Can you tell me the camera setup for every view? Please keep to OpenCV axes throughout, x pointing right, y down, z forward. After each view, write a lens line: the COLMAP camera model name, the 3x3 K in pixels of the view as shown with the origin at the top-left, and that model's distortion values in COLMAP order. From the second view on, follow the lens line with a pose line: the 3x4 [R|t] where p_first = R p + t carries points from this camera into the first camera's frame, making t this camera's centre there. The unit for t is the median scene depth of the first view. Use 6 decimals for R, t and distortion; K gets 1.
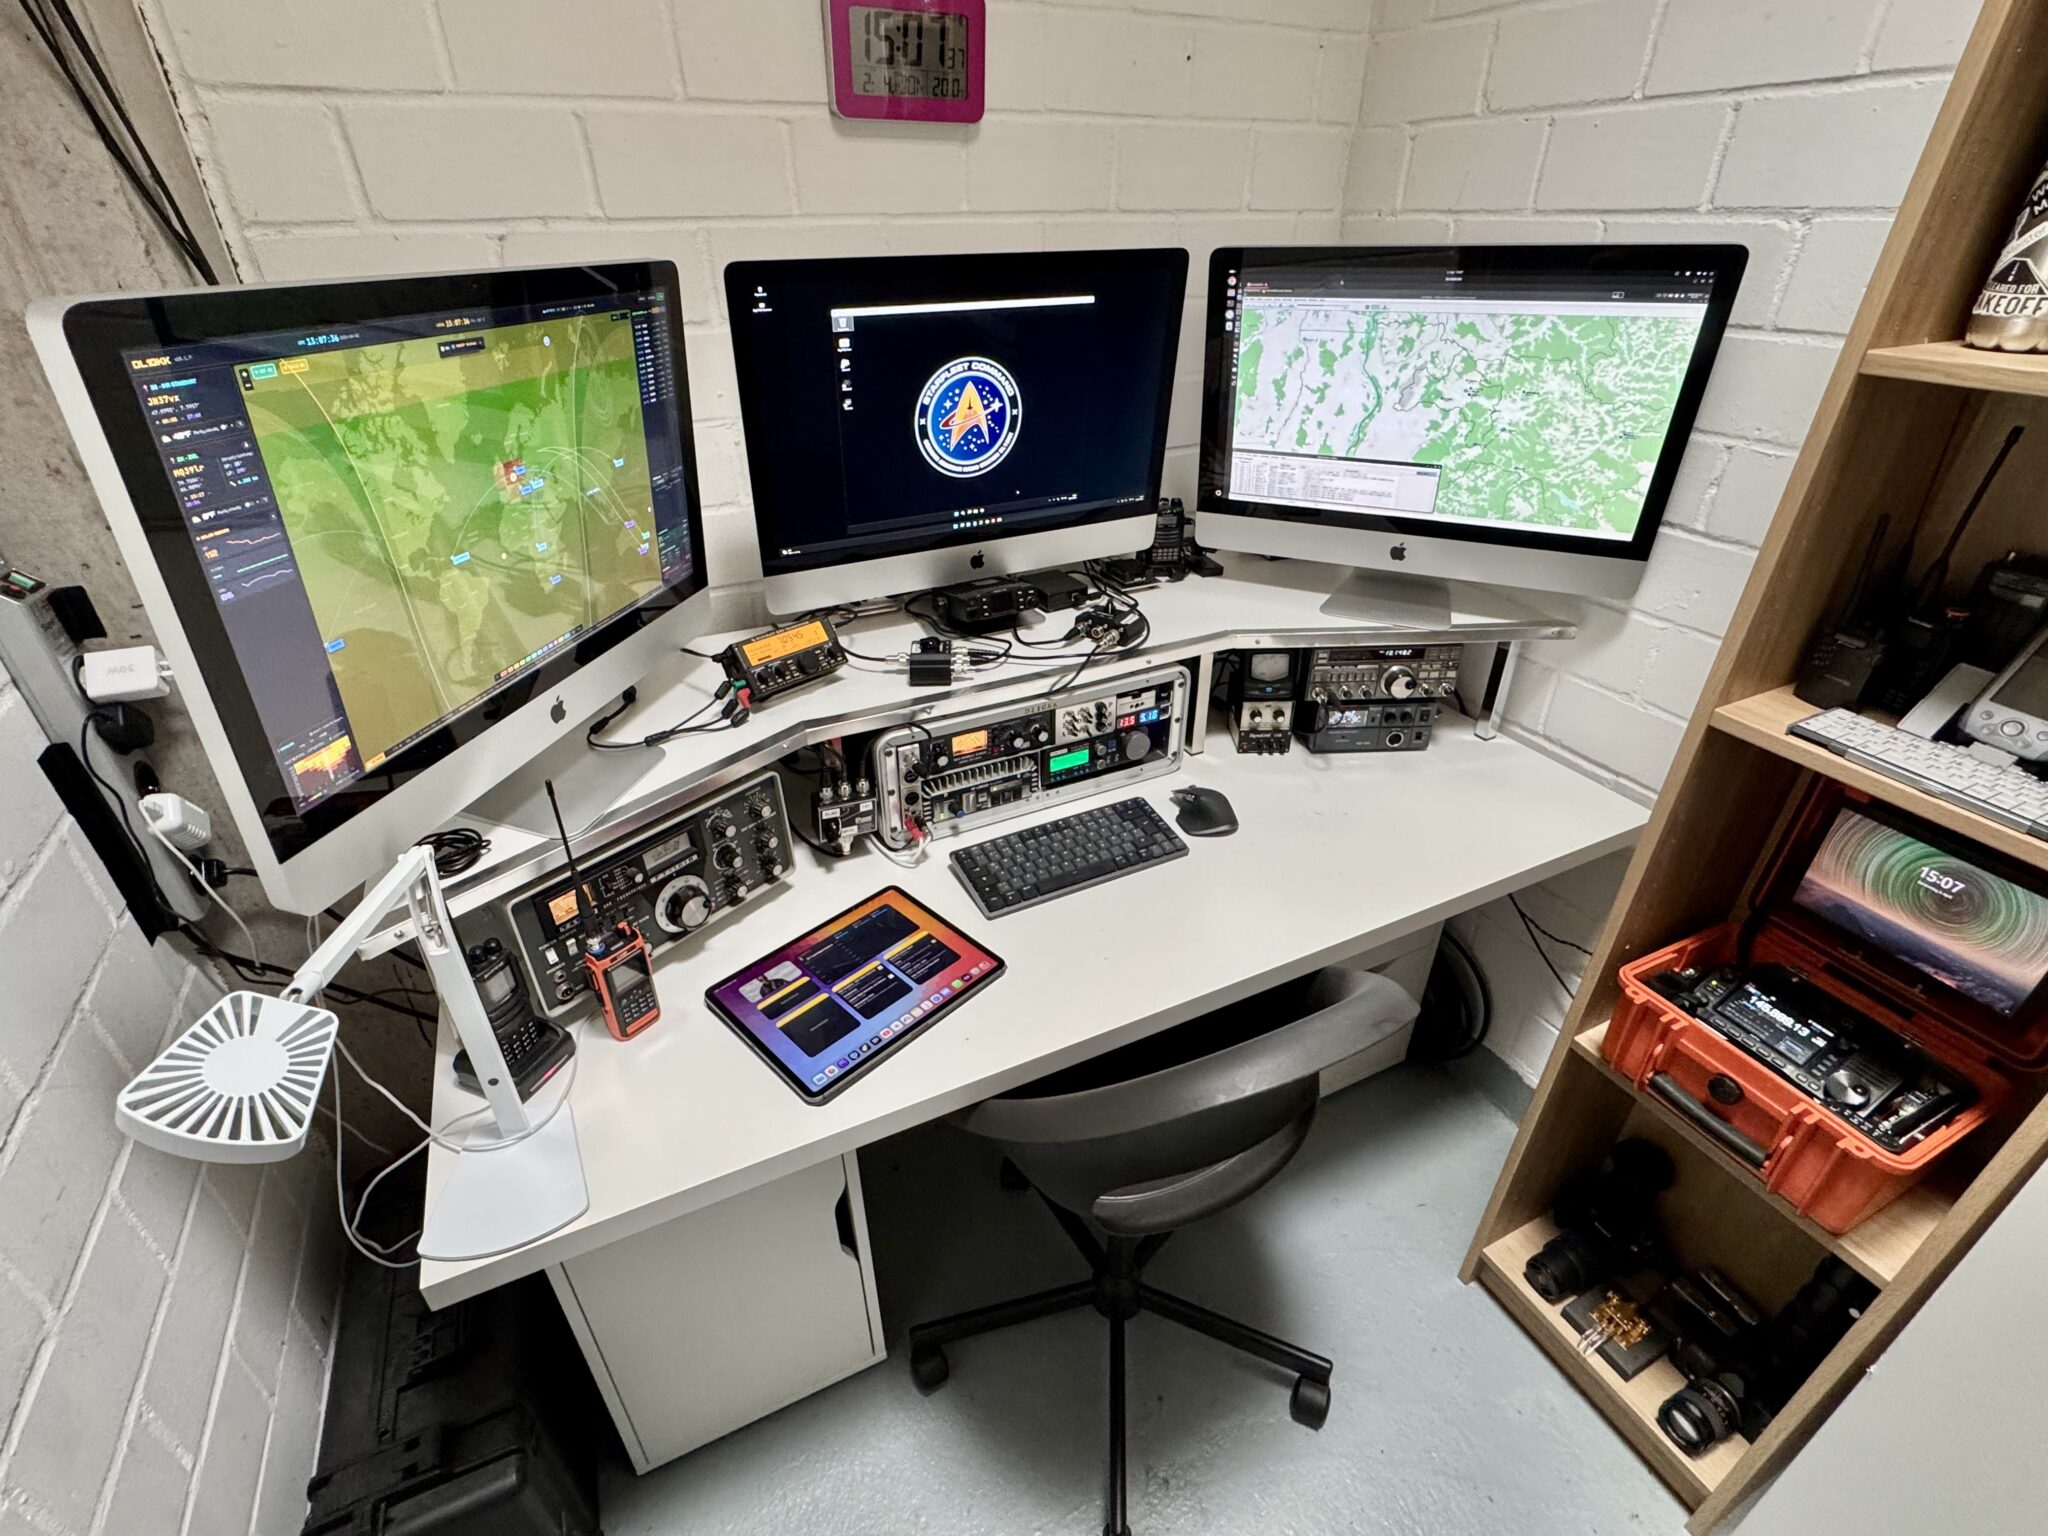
lens RADIAL K [[951.3, 0, 1024.0], [0, 951.3, 768.0], [0, 0, 1]] dist [-0.002064, 0.000388]
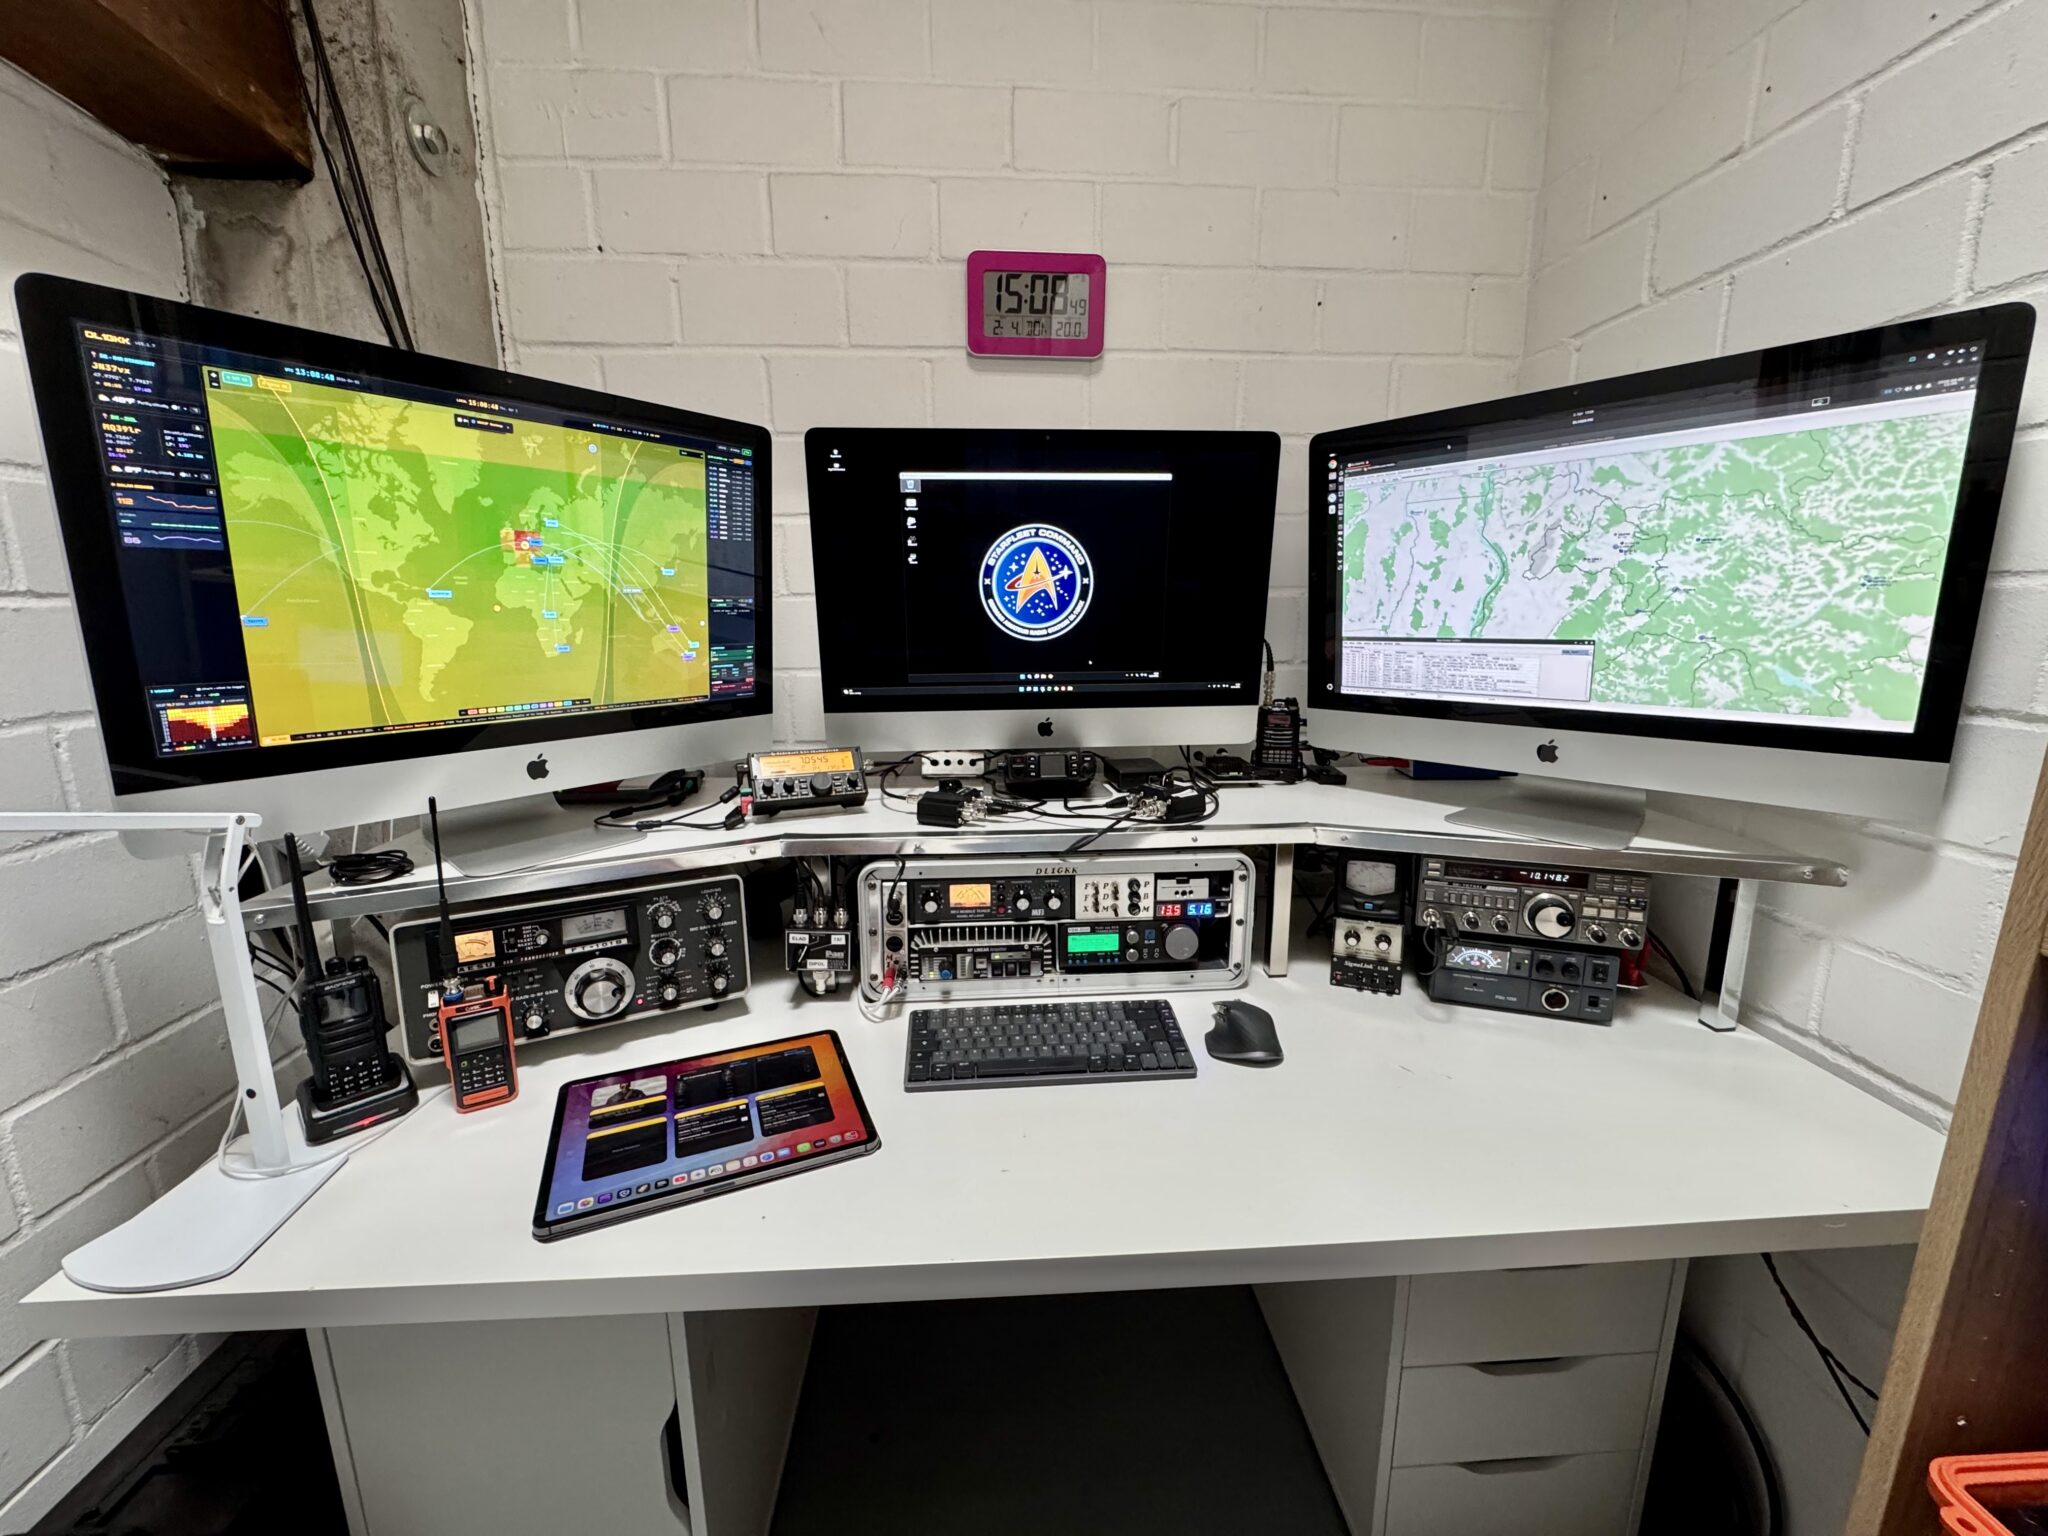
lens RADIAL K [[822.2, 0, 1024.3], [0, 822.2, 762.1], [0, 0, 1]] dist [-0.001323, -0.000090]
pose [[0.922293, 0.073477, -0.379443, 0.292621], [-0.196182, 0.934883, -0.295816, 0.080318], [0.332999, 0.347269, 0.876650, 0.299815]]
